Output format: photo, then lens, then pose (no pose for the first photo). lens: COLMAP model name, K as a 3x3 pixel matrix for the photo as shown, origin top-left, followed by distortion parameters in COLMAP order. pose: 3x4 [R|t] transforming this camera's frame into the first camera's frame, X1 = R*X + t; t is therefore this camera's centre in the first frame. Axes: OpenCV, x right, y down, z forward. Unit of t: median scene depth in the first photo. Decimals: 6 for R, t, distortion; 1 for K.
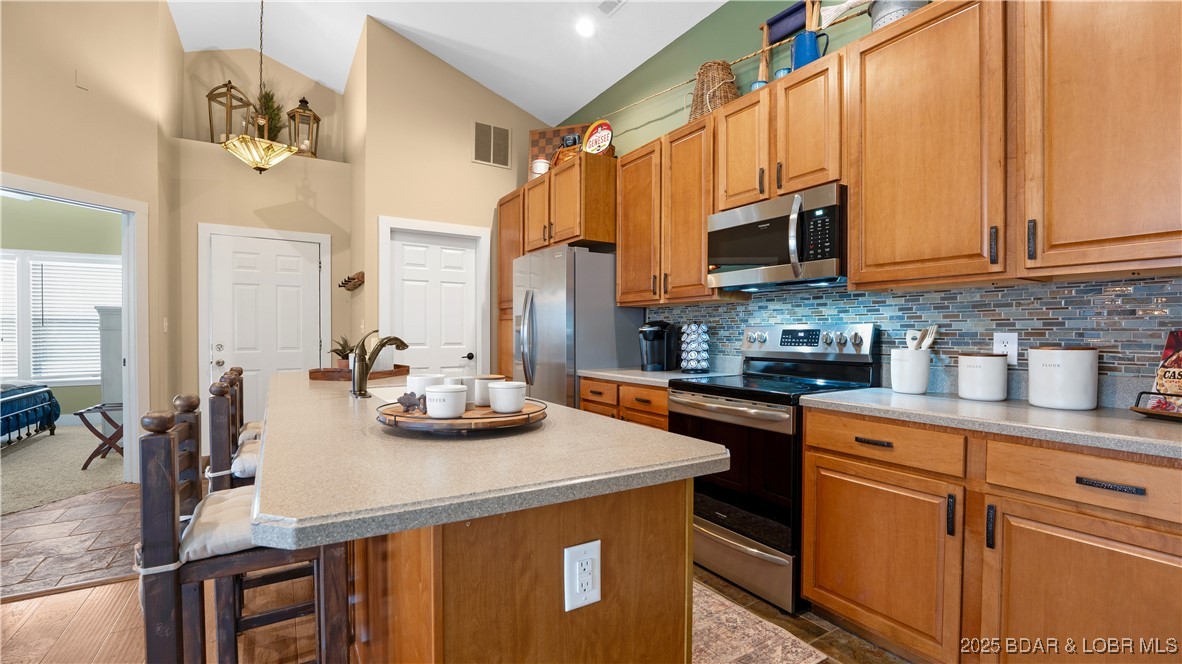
lens RADIAL K [[501.4, 0, 591.6], [0, 501.4, 335.6], [0, 0, 1]] dist [-0.008396, -0.000226]
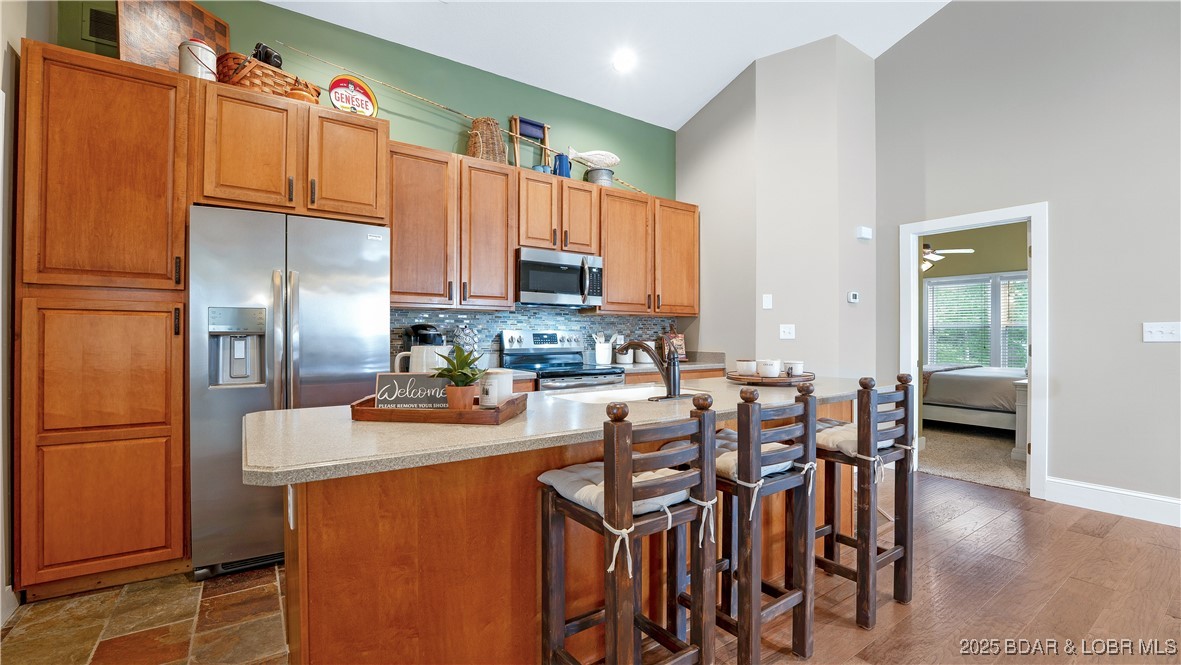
lens RADIAL K [[501.0, 0, 590.2], [0, 501.0, 332.5], [0, 0, 1]] dist [-0.008396, -0.000226]
pose [[-0.044022, 0.004306, 0.999021, -1.162830], [0.007145, 0.999966, -0.003995, -0.007990], [-0.999005, 0.006962, -0.044052, 0.929775]]
